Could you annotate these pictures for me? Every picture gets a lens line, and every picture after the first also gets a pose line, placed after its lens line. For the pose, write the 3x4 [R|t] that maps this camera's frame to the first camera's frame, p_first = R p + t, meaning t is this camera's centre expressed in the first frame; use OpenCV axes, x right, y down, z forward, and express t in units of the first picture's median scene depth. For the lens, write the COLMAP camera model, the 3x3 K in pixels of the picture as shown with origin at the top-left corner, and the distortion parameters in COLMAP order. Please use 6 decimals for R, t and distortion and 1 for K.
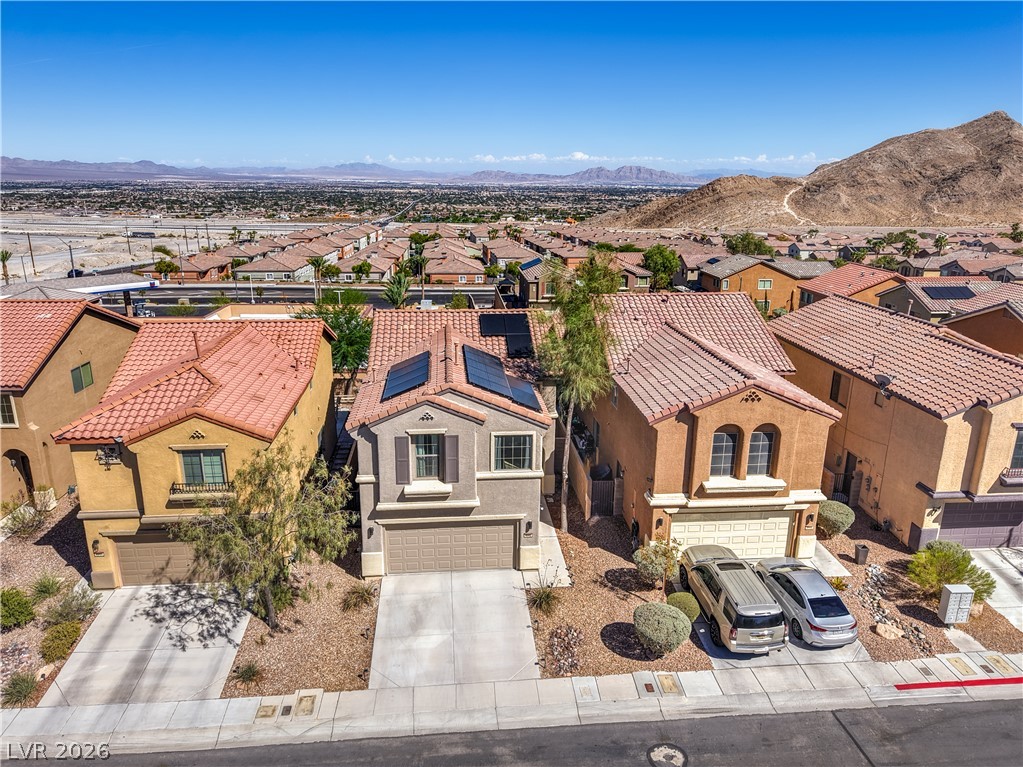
lens RADIAL K [[716.4, 0, 515.1], [0, 716.4, 387.5], [0, 0, 1]] dist [0.049054, -0.058607]
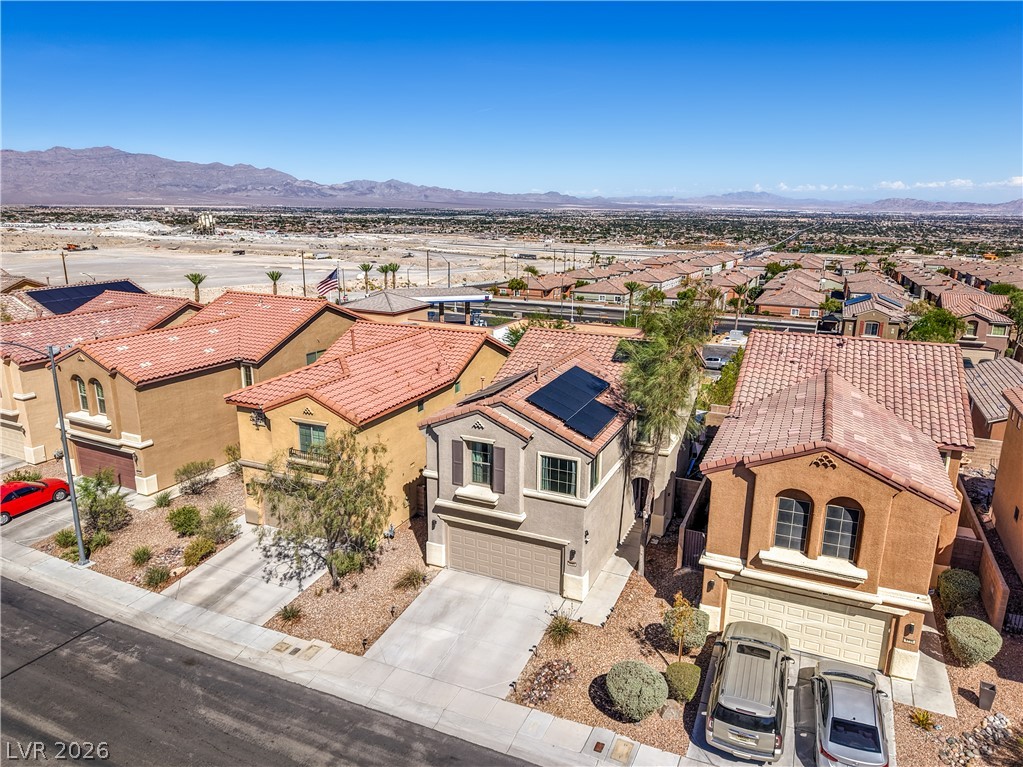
lens RADIAL K [[716.4, 0, 515.1], [0, 716.4, 387.5], [0, 0, 1]] dist [0.049054, -0.058607]
pose [[0.872122, 0.123278, -0.473504, 0.386301], [-0.140731, 0.990047, -0.001445, -0.019603], [0.468613, 0.067897, 0.880790, 0.083144]]
